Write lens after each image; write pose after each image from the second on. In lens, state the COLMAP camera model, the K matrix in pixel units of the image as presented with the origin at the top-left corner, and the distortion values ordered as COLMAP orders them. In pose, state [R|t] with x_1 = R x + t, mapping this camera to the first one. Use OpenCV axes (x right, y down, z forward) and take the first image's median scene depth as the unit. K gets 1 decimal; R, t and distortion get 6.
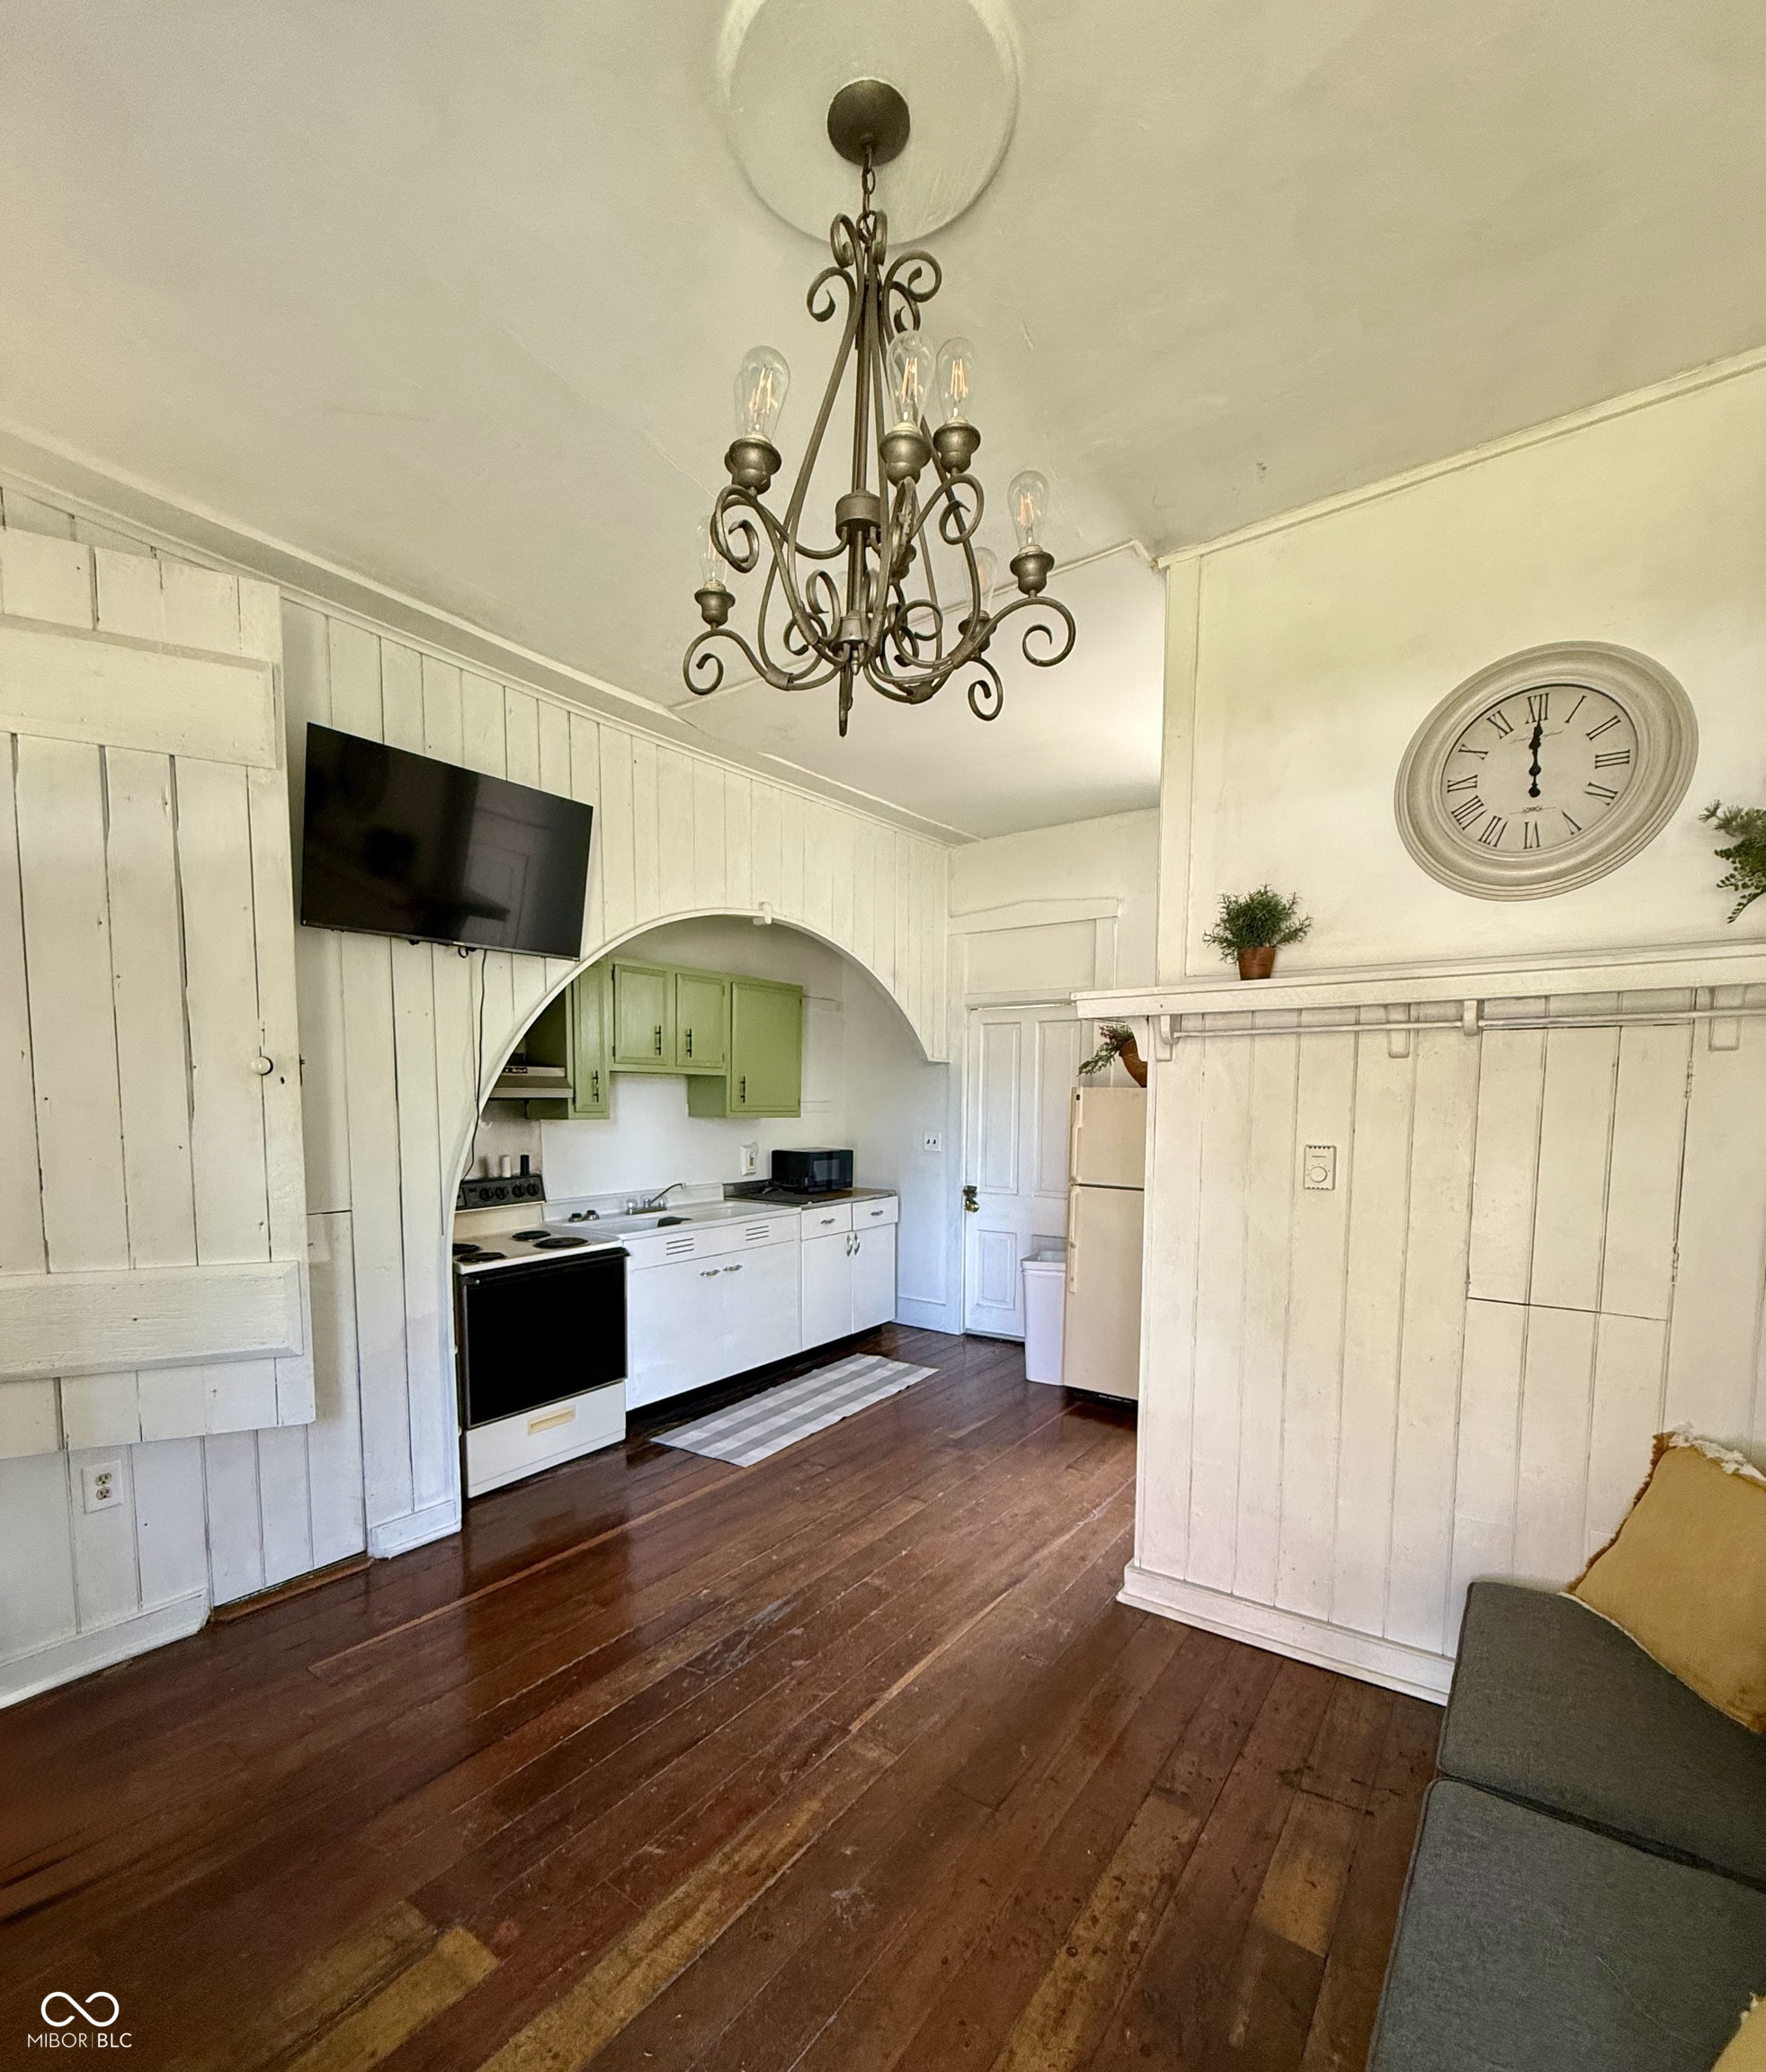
lens RADIAL K [[950.1, 0, 873.5], [0, 950.1, 1165.8], [0, 0, 1]] dist [-0.001586, -0.000108]
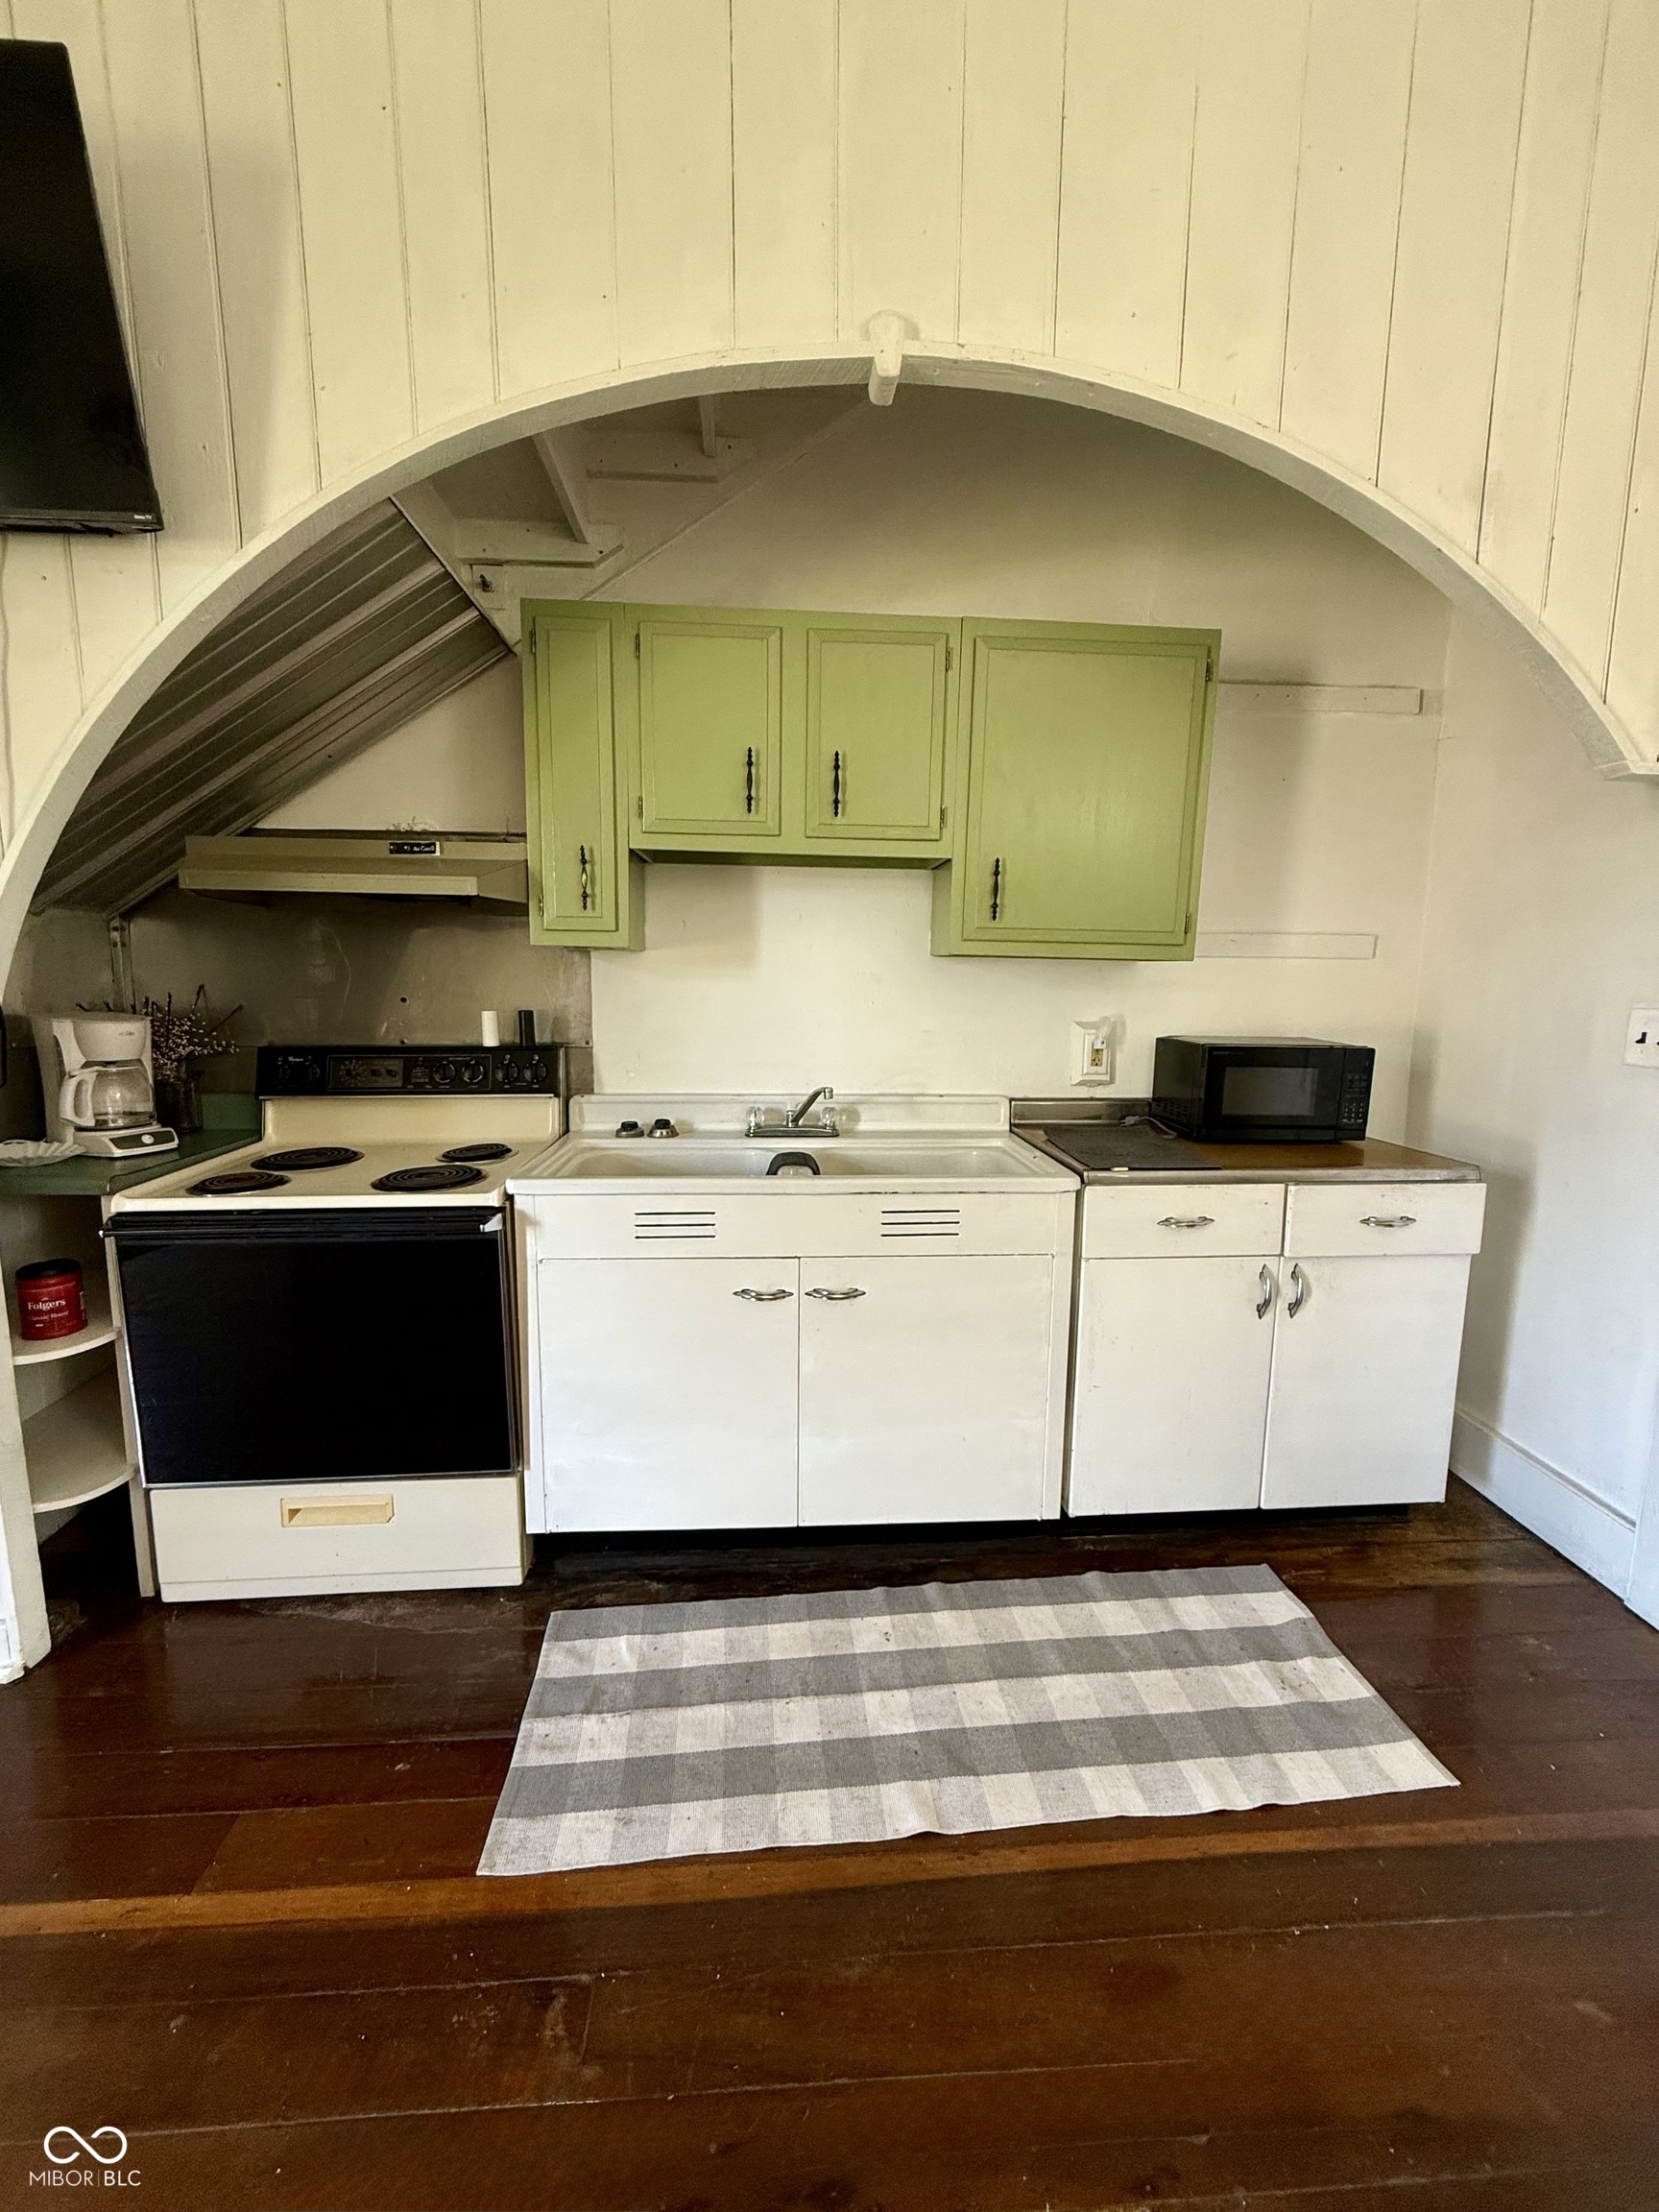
lens RADIAL K [[882.5, 0, 828.8], [0, 882.5, 1097.4], [0, 0, 1]] dist [0.000771, 0.000068]
pose [[0.638222, 0.106332, -0.762474, 0.133085], [-0.067307, 0.994330, 0.082327, -0.012823], [0.766904, -0.001223, 0.641760, 0.666668]]
